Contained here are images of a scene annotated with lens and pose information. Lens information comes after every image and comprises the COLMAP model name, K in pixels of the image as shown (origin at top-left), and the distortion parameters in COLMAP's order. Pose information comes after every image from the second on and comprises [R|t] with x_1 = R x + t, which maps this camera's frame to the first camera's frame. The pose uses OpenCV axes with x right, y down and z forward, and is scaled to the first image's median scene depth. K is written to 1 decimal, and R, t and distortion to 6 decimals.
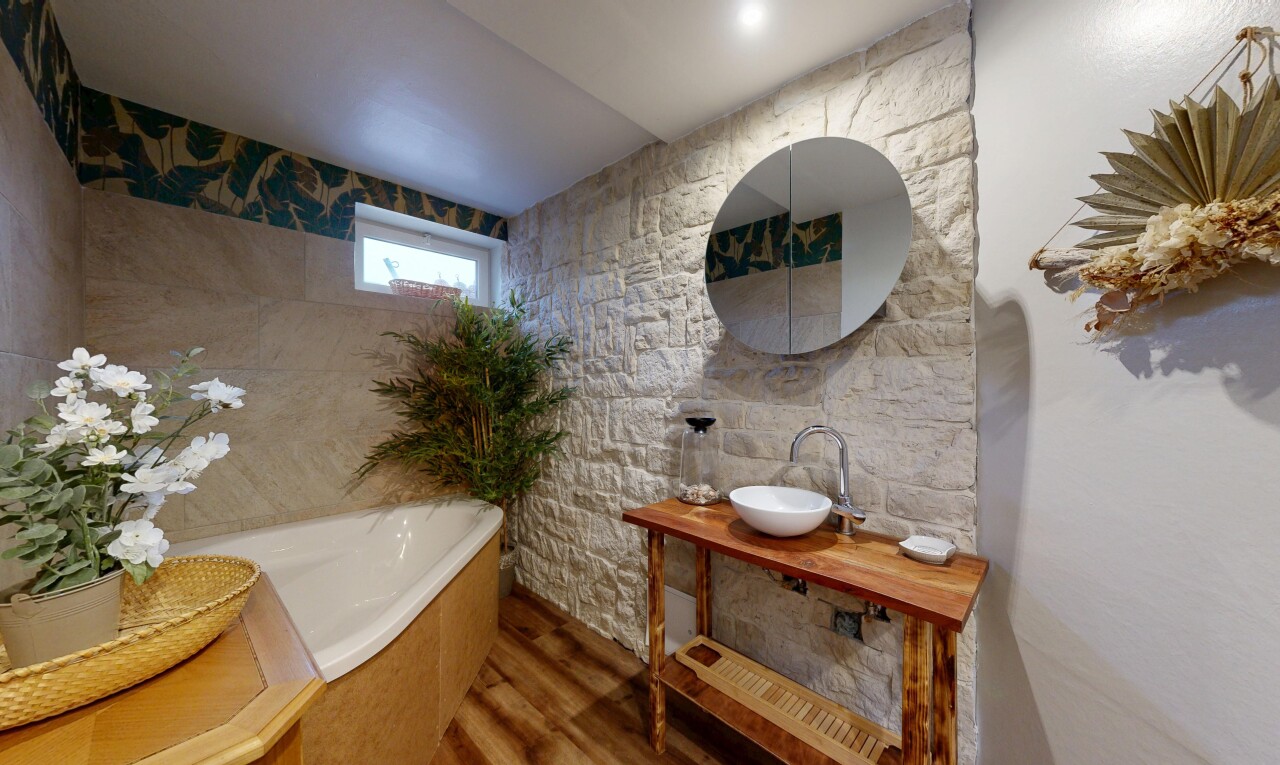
lens RADIAL K [[430.7, 0, 639.5], [0, 430.7, 383.5], [0, 0, 1]] dist [0.001409, -0.000078]
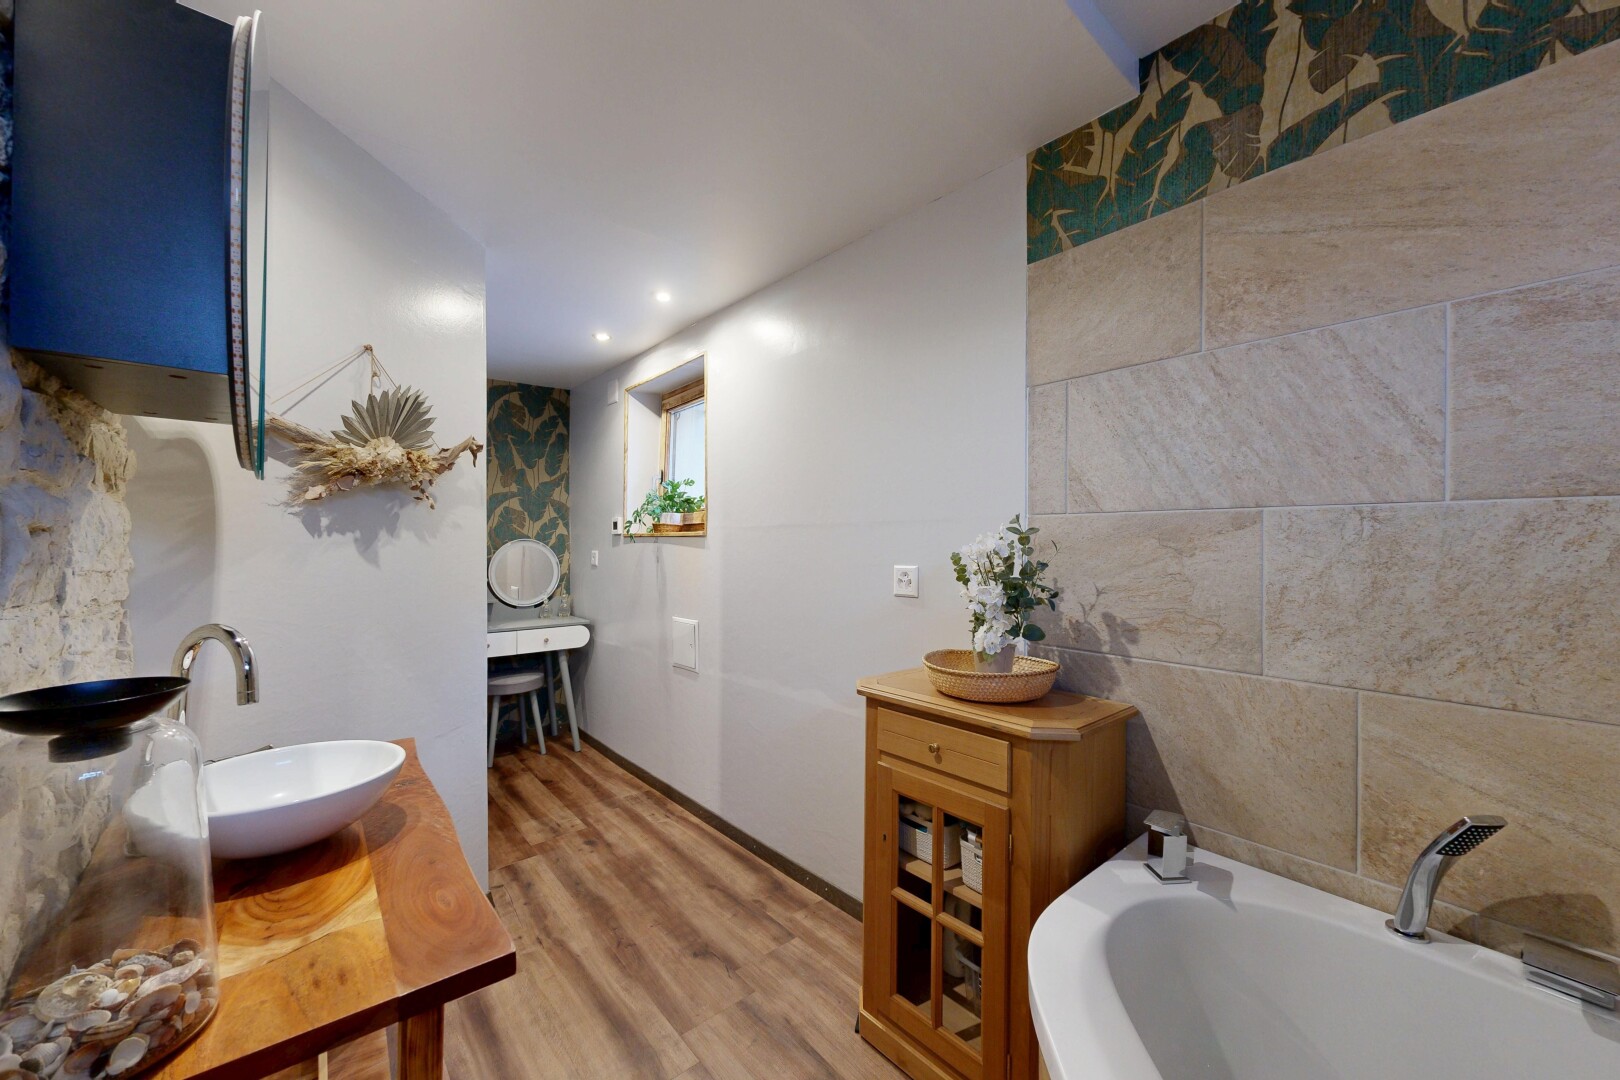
lens RADIAL K [[606.1, 0, 811.2], [0, 606.1, 543.4], [0, 0, 1]] dist [0.000272, -0.000026]
pose [[-0.994933, -0.000039, 0.100541, -0.588496], [-0.000337, 0.999996, -0.002950, 0.011380], [-0.100540, -0.002969, -0.994929, 2.794965]]
